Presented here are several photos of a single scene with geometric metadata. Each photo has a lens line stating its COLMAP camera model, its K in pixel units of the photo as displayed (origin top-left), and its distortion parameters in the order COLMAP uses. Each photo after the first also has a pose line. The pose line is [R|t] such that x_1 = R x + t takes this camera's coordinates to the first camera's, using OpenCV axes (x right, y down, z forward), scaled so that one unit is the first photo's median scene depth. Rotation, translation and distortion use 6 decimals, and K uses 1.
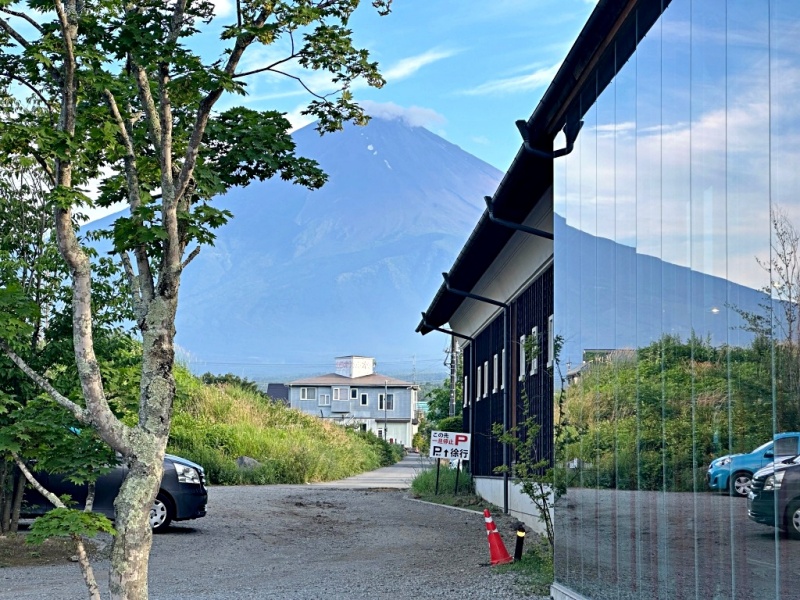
lens RADIAL K [[1800.2, 0, 400.6], [0, 1800.2, 299.6], [0, 0, 1]] dist [0.148102, 0.000000]
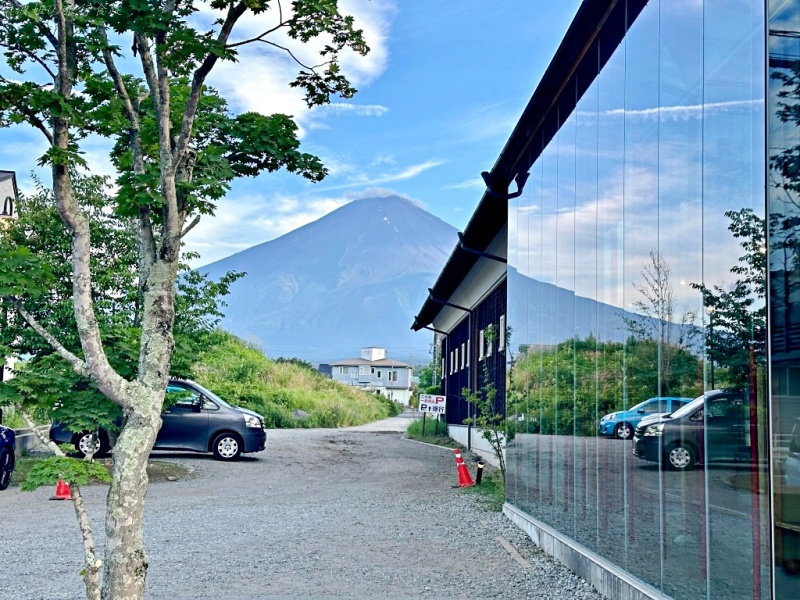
lens RADIAL K [[1106.4, 0, 410.7], [0, 1106.4, 324.9], [0, 0, 1]] dist [0.046867, 0.000000]
pose [[0.999916, 0.011235, 0.006393, 0.004445], [-0.011294, 0.999893, 0.009268, 0.010886], [-0.006288, -0.009339, 0.999937, 0.126851]]
